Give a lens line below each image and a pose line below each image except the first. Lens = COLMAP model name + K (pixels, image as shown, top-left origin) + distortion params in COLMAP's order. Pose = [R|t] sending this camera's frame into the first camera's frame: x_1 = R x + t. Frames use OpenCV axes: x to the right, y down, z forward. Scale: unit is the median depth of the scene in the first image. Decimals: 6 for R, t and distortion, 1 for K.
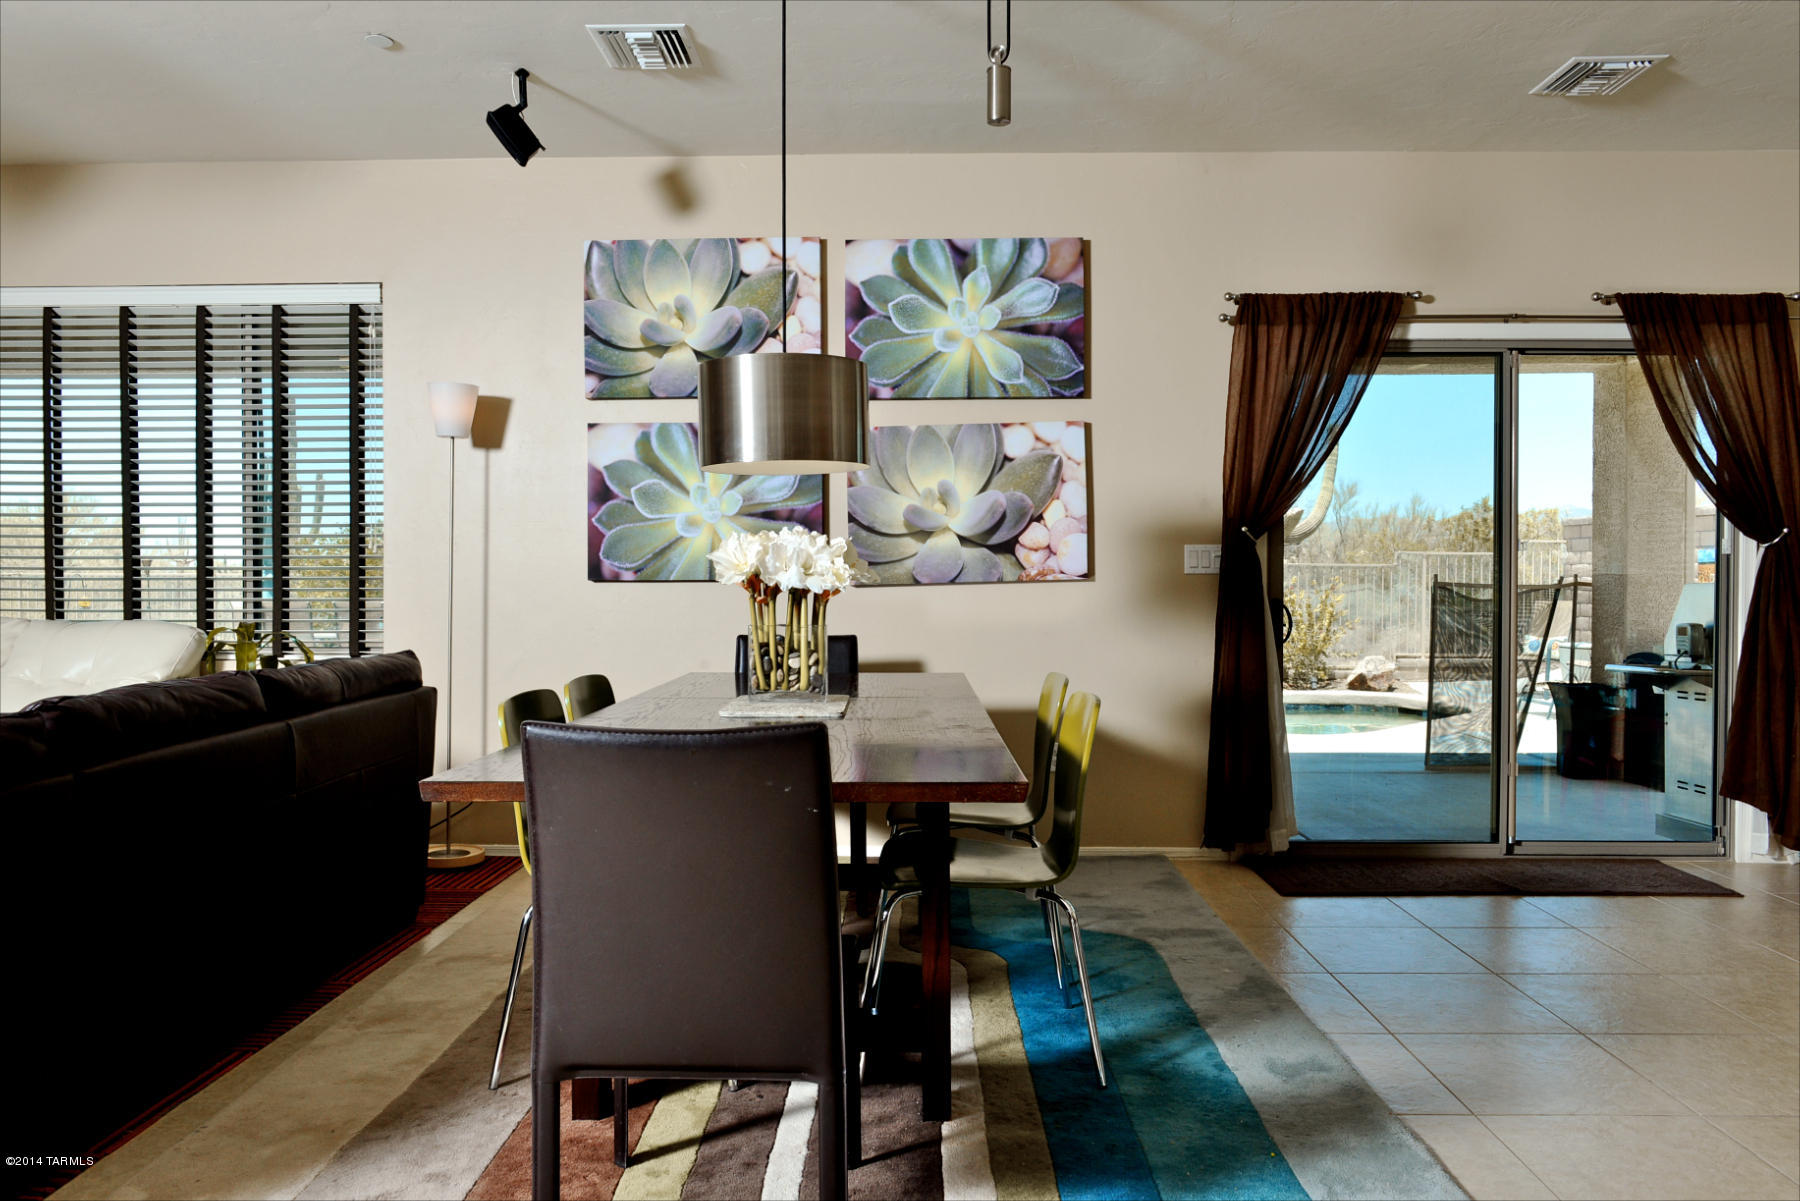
lens RADIAL K [[1240.9, 0, 896.1], [0, 1240.9, 603.0], [0, 0, 1]] dist [-0.003100, -0.007198]
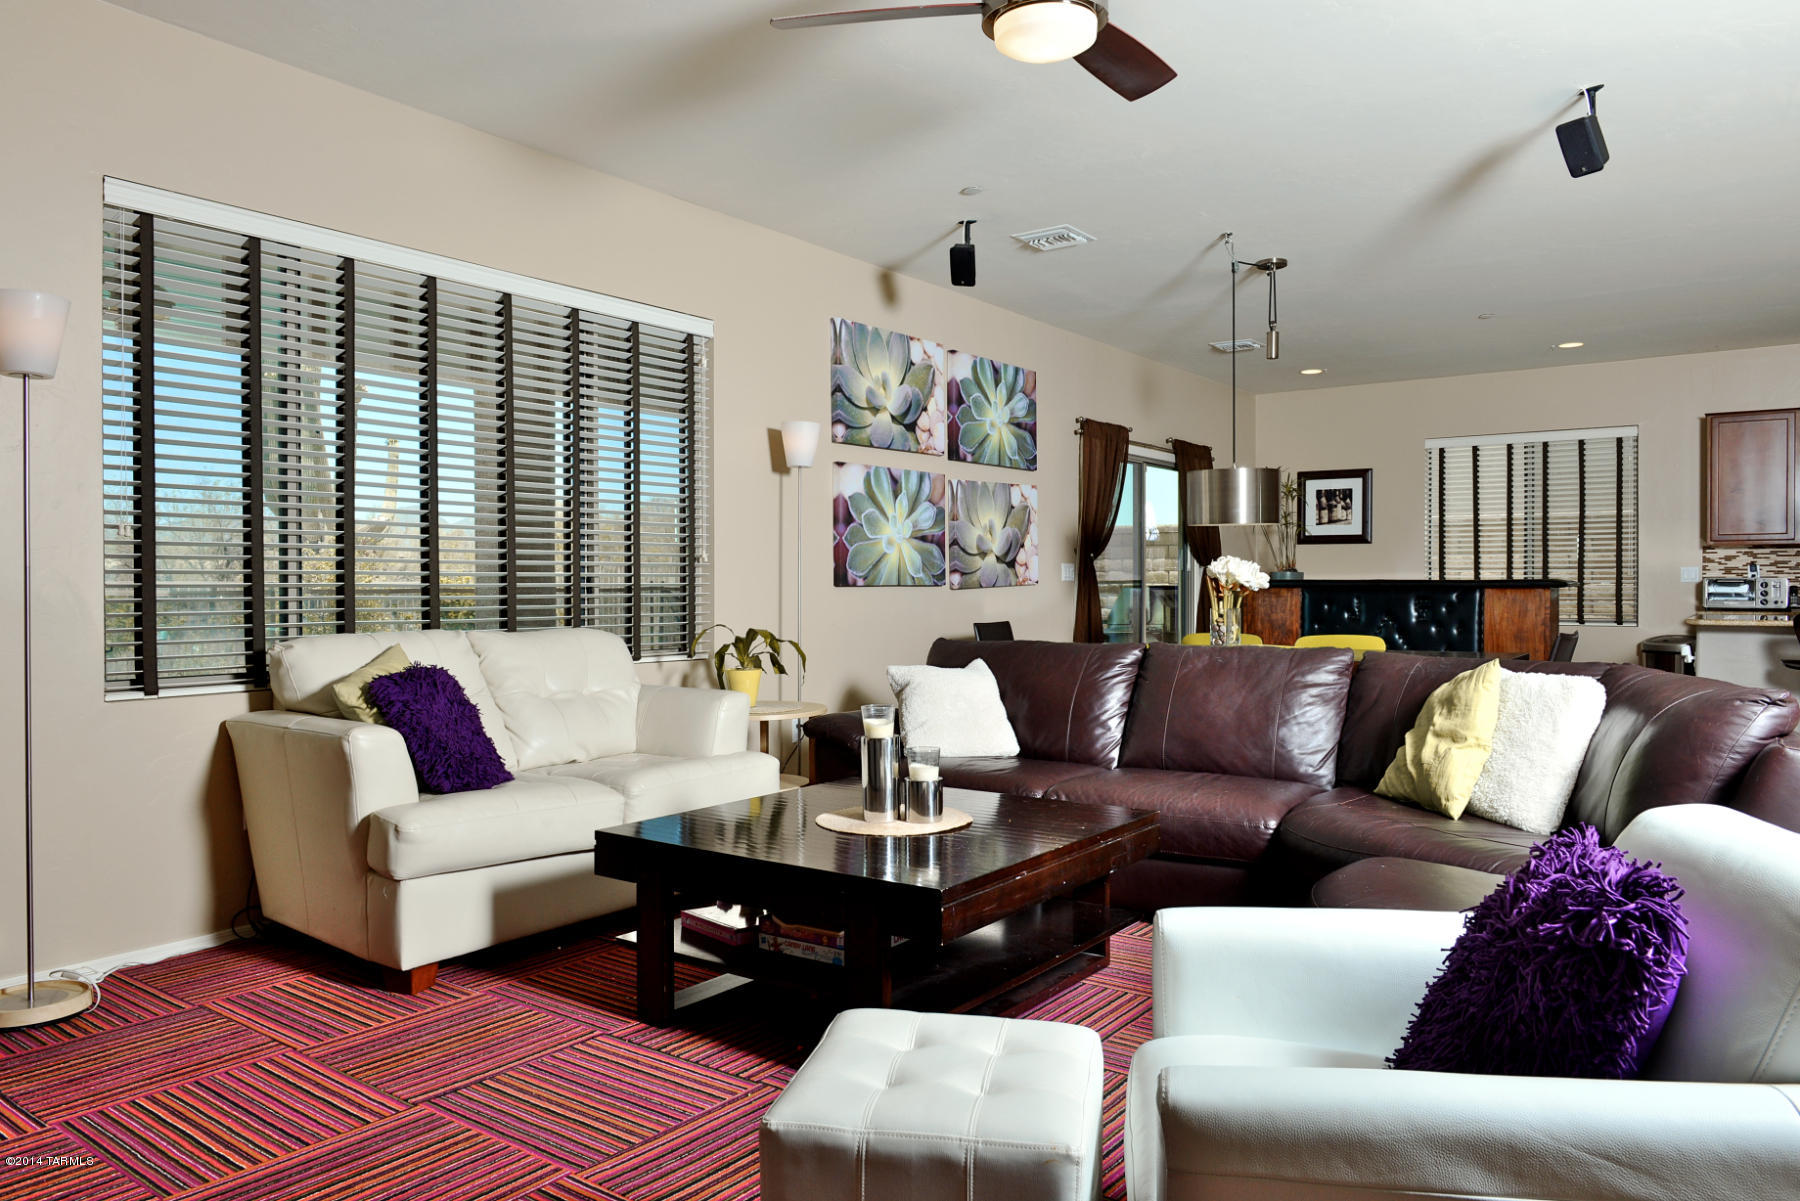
lens RADIAL K [[1240.9, 0, 902.2], [0, 1240.9, 595.0], [0, 0, 1]] dist [-0.003100, -0.007198]
pose [[0.566142, -0.008815, 0.824261, -1.272261], [0.010652, 0.999938, 0.003377, -0.012236], [-0.824239, 0.006868, 0.566200, 0.232162]]
